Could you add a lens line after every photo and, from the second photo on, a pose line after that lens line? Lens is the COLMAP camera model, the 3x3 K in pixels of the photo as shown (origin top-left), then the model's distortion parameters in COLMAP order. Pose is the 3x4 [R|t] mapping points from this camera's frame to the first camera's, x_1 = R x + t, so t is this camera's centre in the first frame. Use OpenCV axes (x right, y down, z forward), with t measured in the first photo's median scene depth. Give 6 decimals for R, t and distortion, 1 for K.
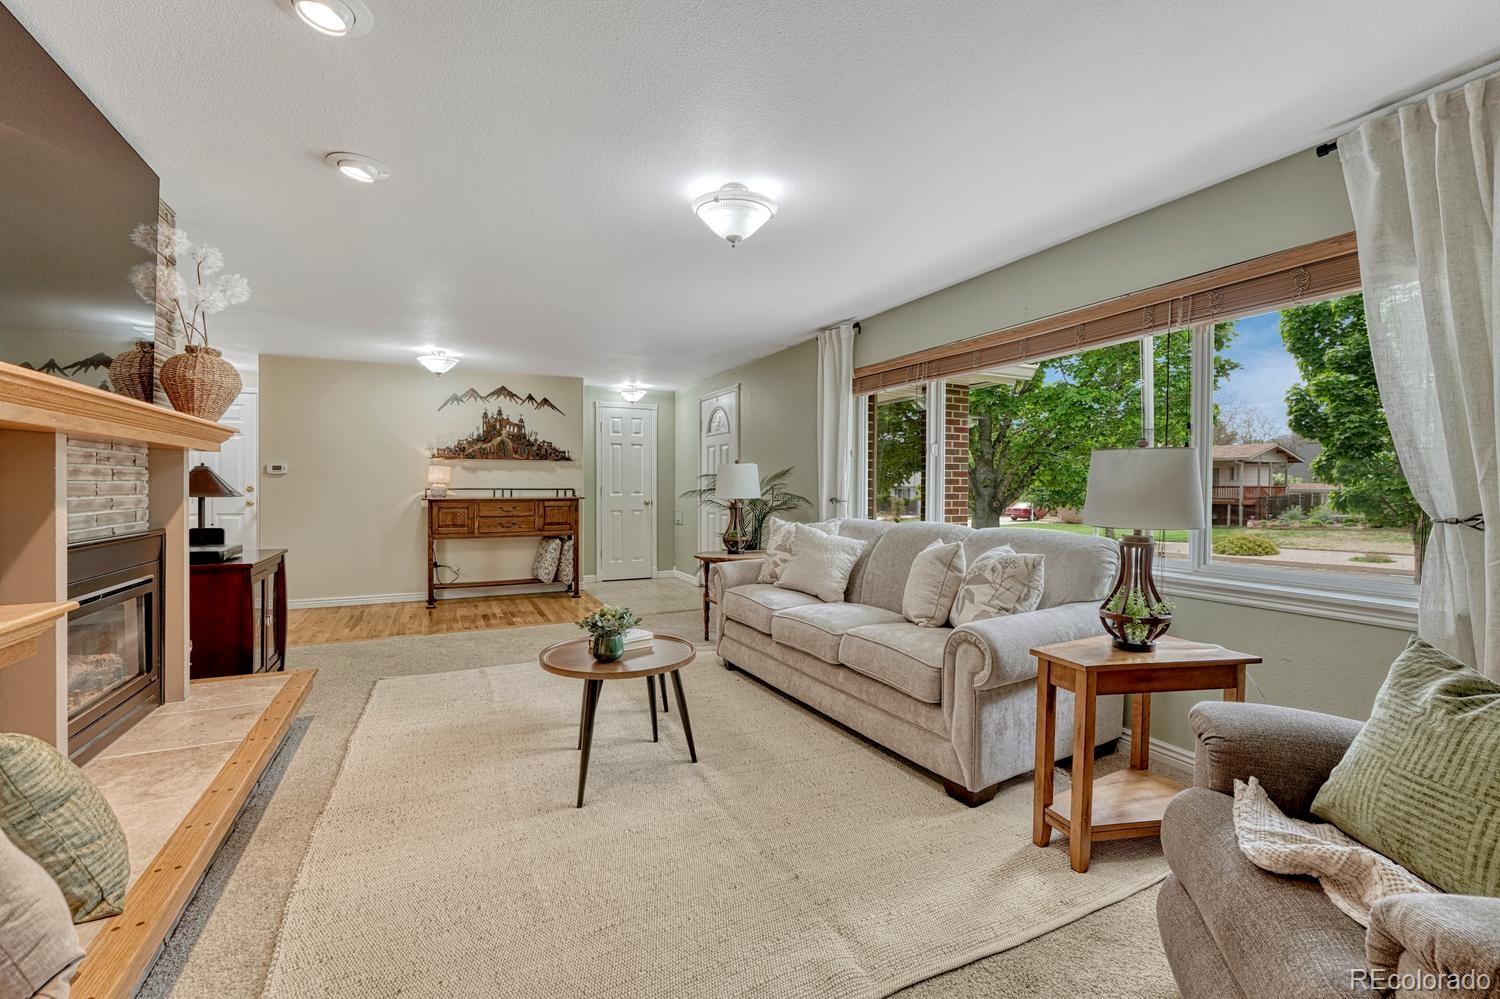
lens RADIAL K [[636.4, 0, 761.2], [0, 636.4, 491.3], [0, 0, 1]] dist [-0.011852, 0.000941]
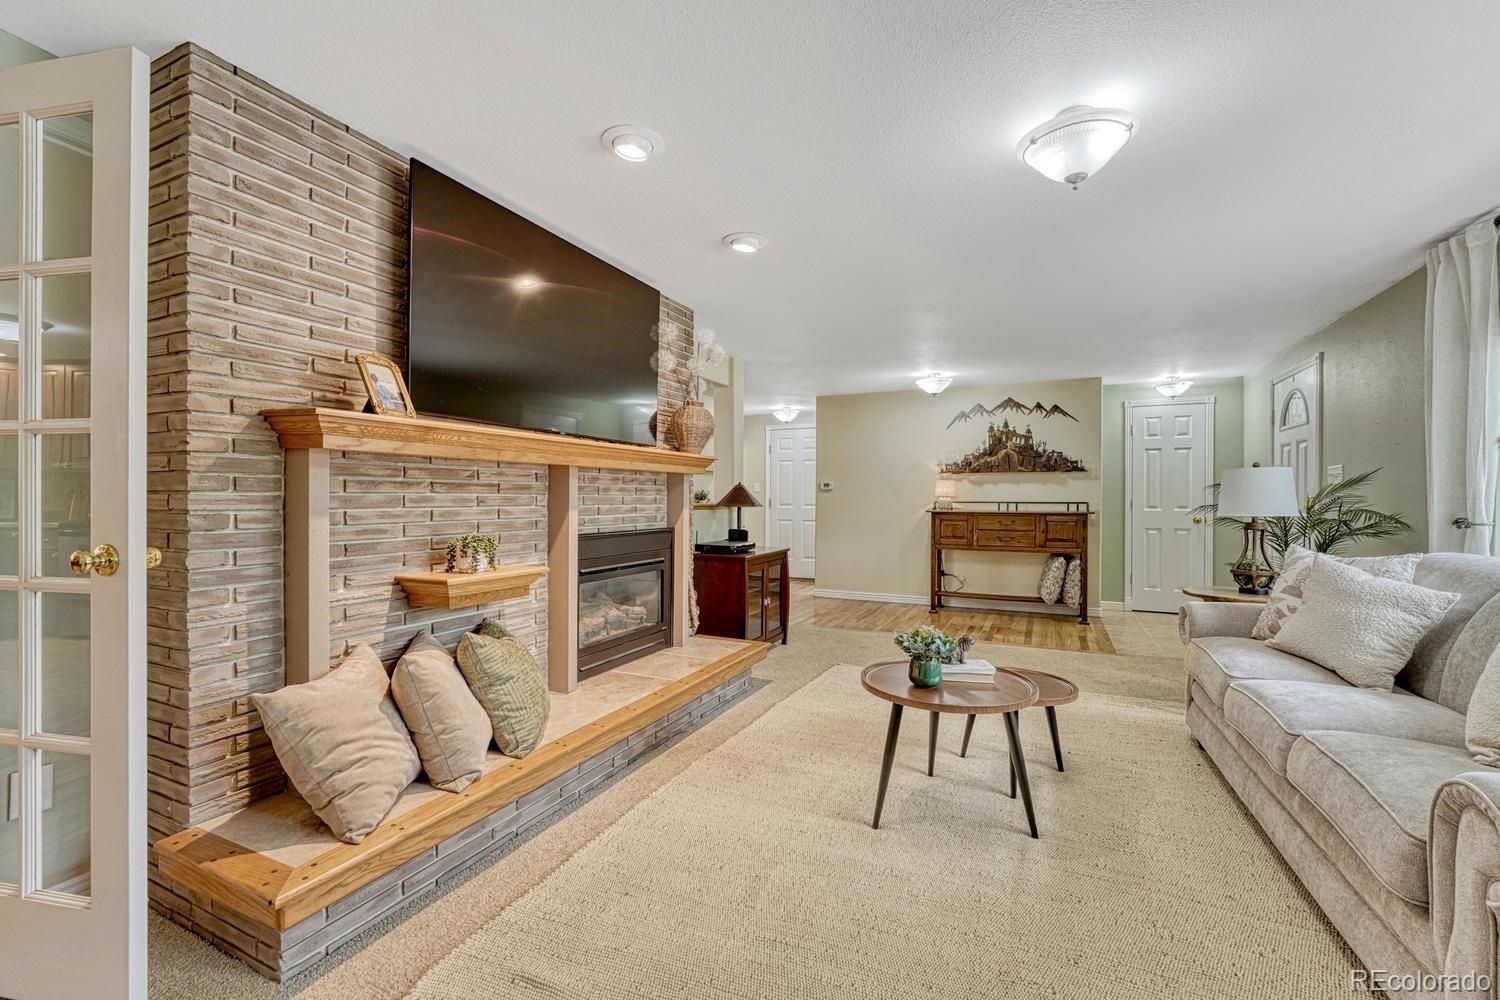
lens RADIAL K [[636.4, 0, 755.3], [0, 636.4, 501.3], [0, 0, 1]] dist [-0.011852, 0.000941]
pose [[0.618800, 0.002525, -0.785544, 0.147219], [-0.007407, 0.999969, -0.002621, 0.000211], [0.785513, 0.007441, 0.618800, 0.100769]]
